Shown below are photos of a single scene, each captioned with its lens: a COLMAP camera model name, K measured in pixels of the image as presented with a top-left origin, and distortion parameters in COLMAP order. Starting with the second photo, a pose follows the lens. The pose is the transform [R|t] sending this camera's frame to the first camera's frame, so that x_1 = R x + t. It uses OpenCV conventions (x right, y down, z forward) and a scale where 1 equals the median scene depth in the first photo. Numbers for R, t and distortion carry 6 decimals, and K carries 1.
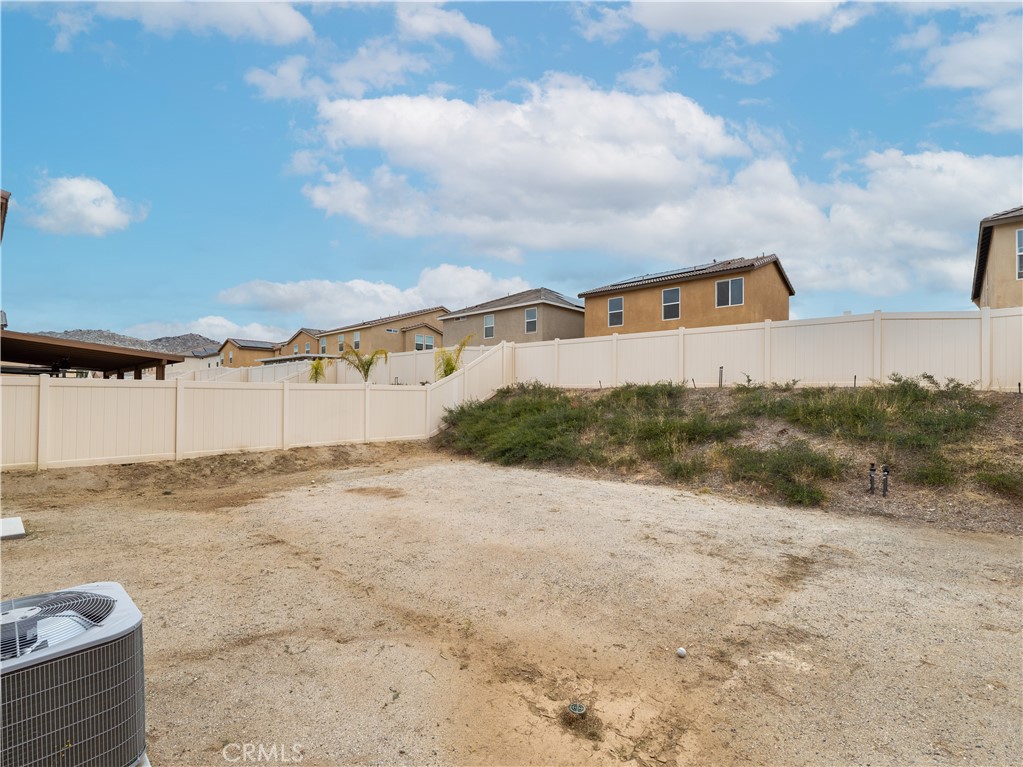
lens RADIAL K [[464.5, 0, 479.9], [0, 464.5, 428.9], [0, 0, 1]] dist [-0.002577, -0.000516]
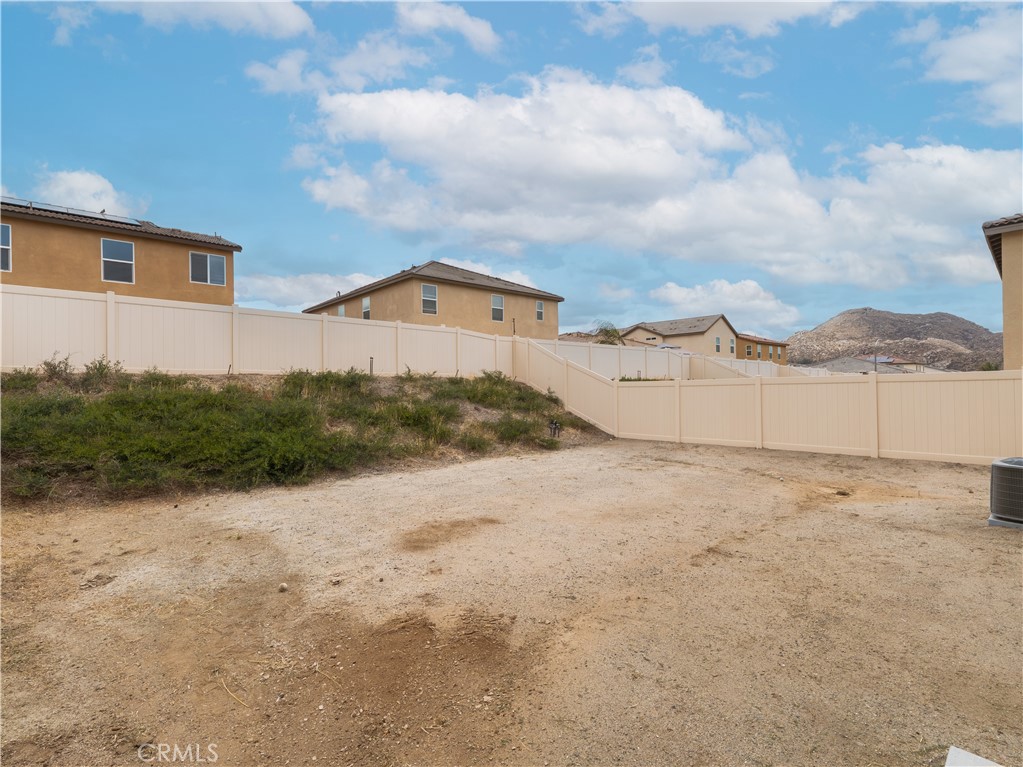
lens RADIAL K [[498.9, 0, 521.1], [0, 498.9, 400.5], [0, 0, 1]] dist [-0.002220, -0.000154]
pose [[0.058495, -0.033892, 0.997712, -0.975236], [0.075439, 0.996716, 0.029435, -0.062580], [-0.995433, 0.073545, 0.060860, 0.910539]]
